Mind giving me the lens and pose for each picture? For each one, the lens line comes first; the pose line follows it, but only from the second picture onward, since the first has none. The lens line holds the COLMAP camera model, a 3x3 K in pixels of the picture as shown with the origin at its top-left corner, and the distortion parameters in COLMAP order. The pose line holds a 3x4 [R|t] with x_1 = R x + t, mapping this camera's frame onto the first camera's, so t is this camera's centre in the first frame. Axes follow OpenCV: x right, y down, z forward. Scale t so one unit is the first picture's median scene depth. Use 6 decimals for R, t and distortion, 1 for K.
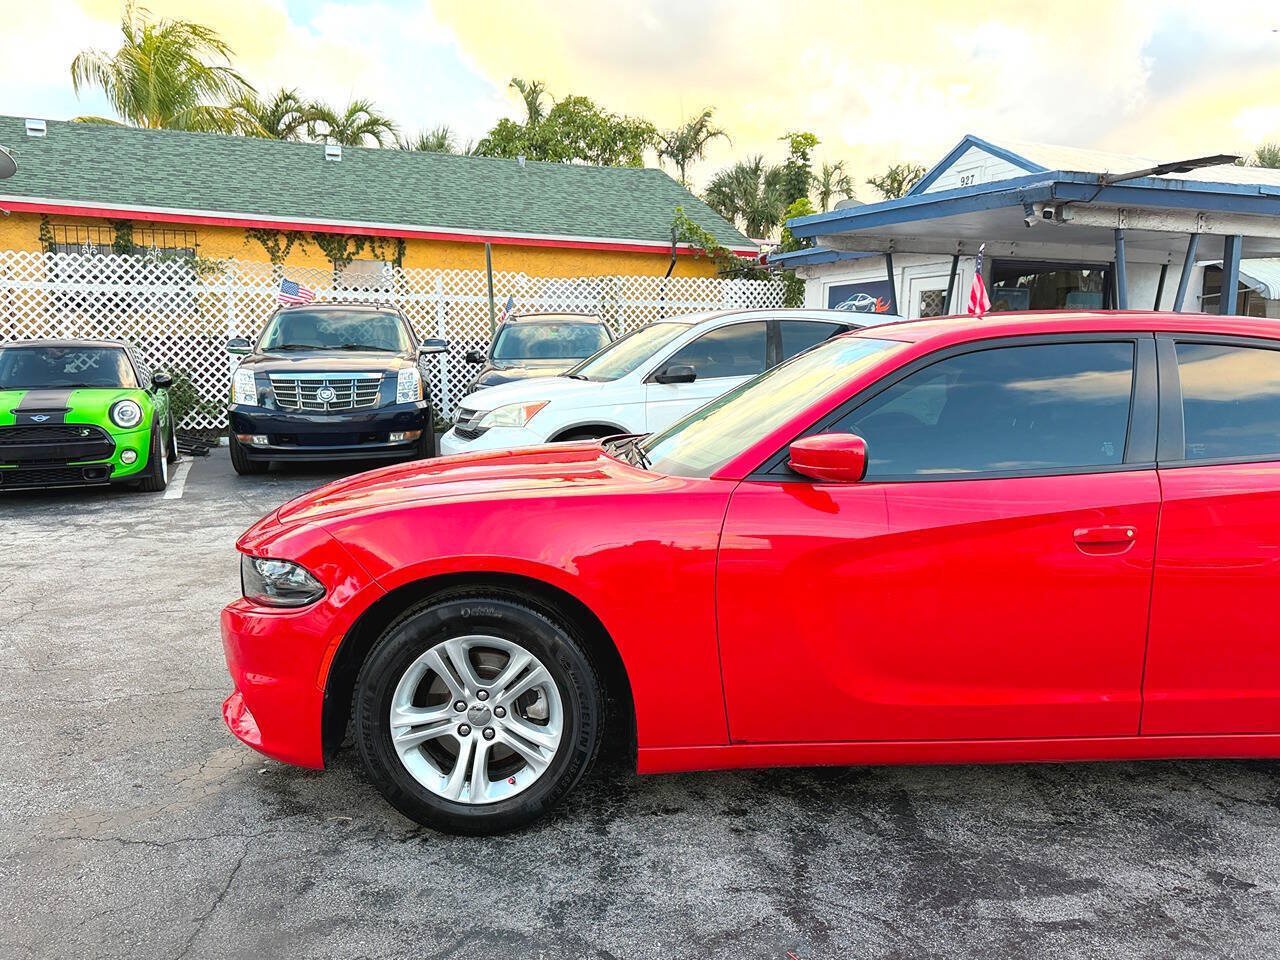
lens RADIAL K [[996.5, 0, 645.3], [0, 996.5, 483.9], [0, 0, 1]] dist [0.117855, -0.204876]
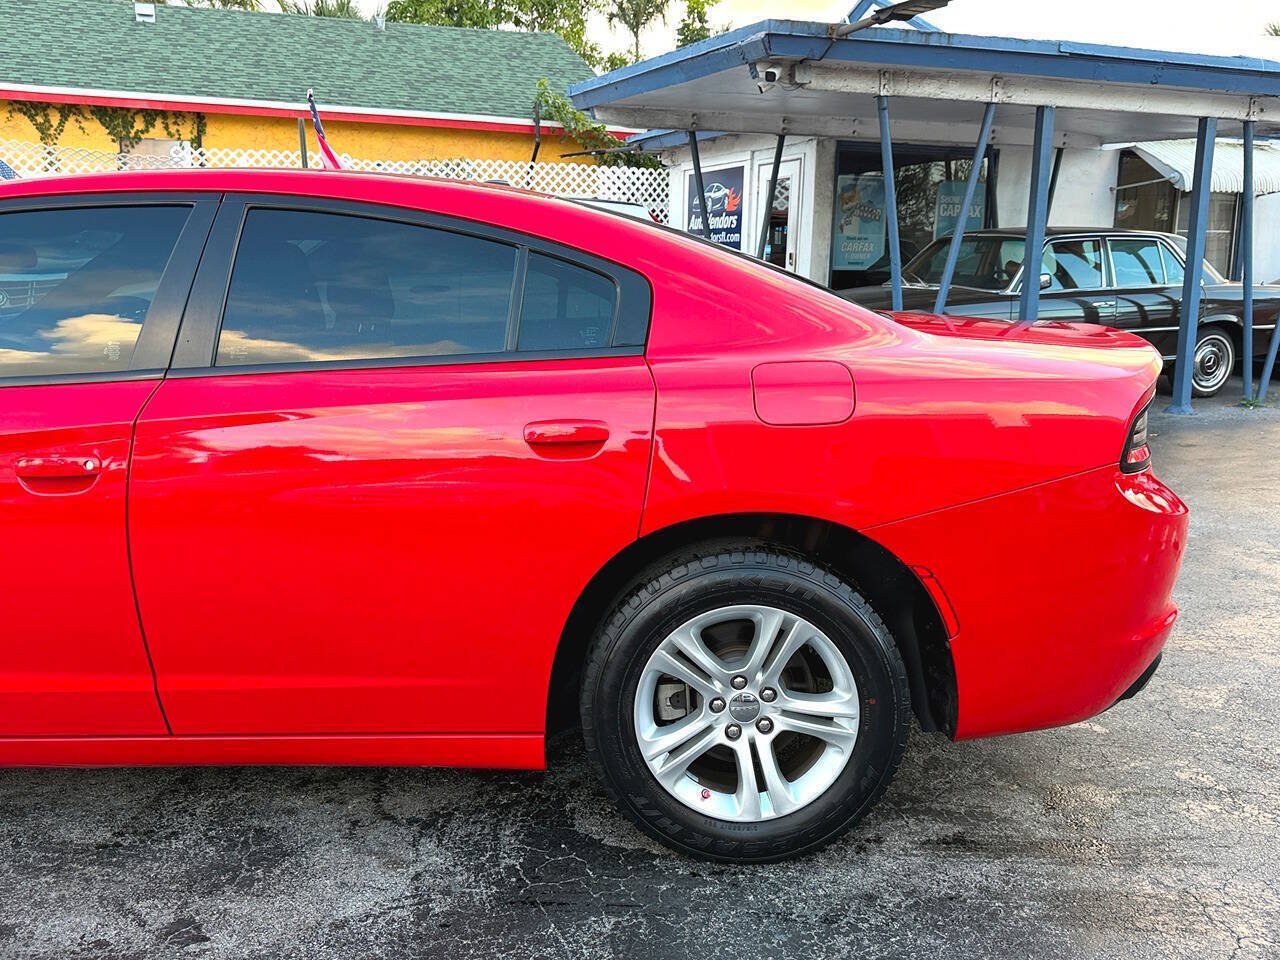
lens RADIAL K [[1129.6, 0, 641.2], [0, 1129.6, 484.1], [0, 0, 1]] dist [0.107365, -0.174333]
pose [[0.999615, 0.011816, -0.025112, 0.174379], [-0.010177, 0.997871, 0.064419, 0.000841], [0.025819, -0.064138, 0.997607, 0.035056]]
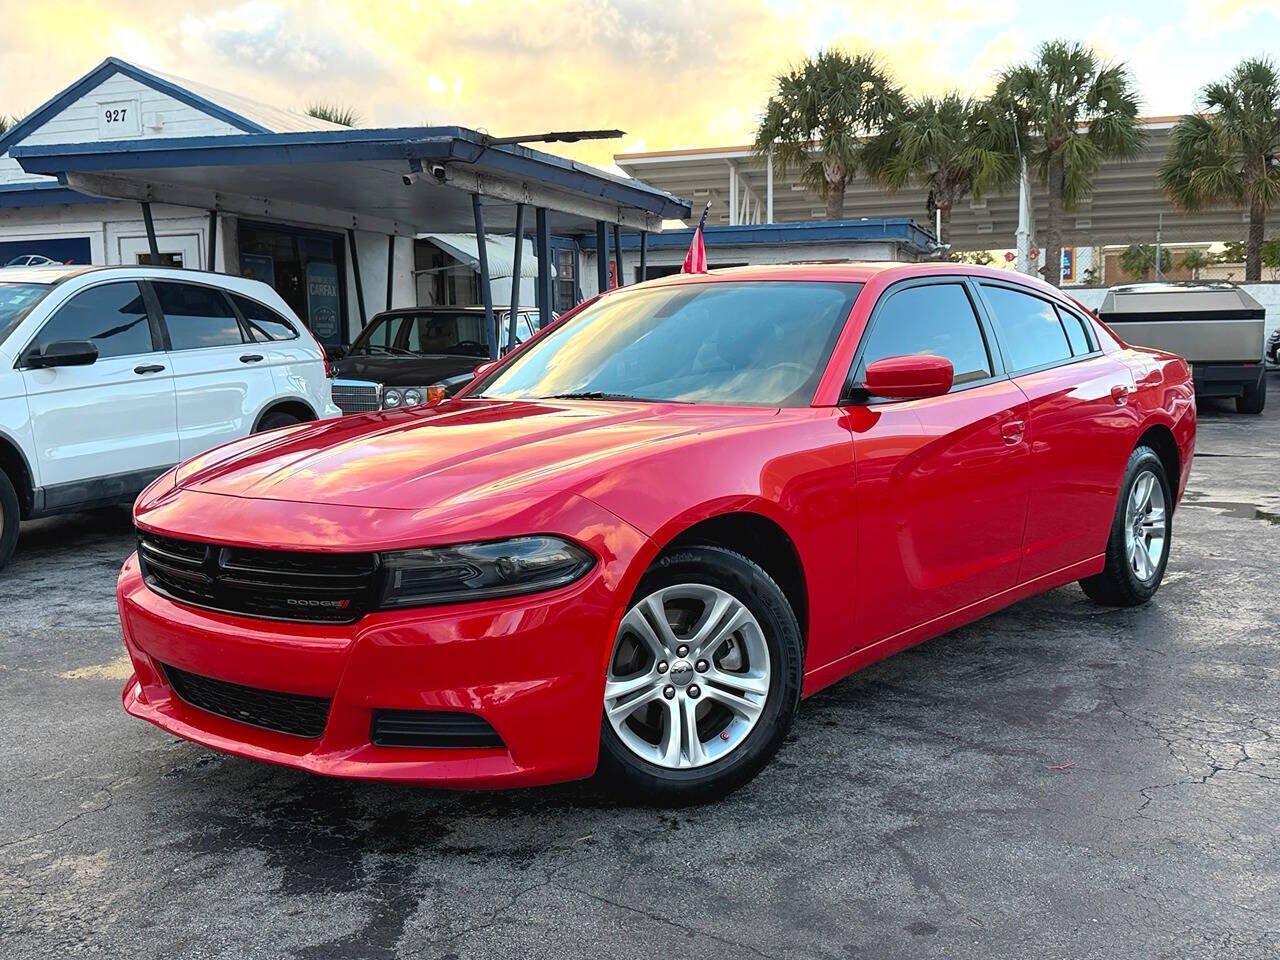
lens RADIAL K [[1307.4, 0, 640.3], [0, 1307.4, 483.0], [0, 0, 1]] dist [0.167806, -0.393549]
pose [[0.661810, -0.100757, 0.742870, -0.219277], [0.122677, 0.992125, 0.025273, 0.003503], [-0.739566, 0.074407, 0.668958, 0.043903]]
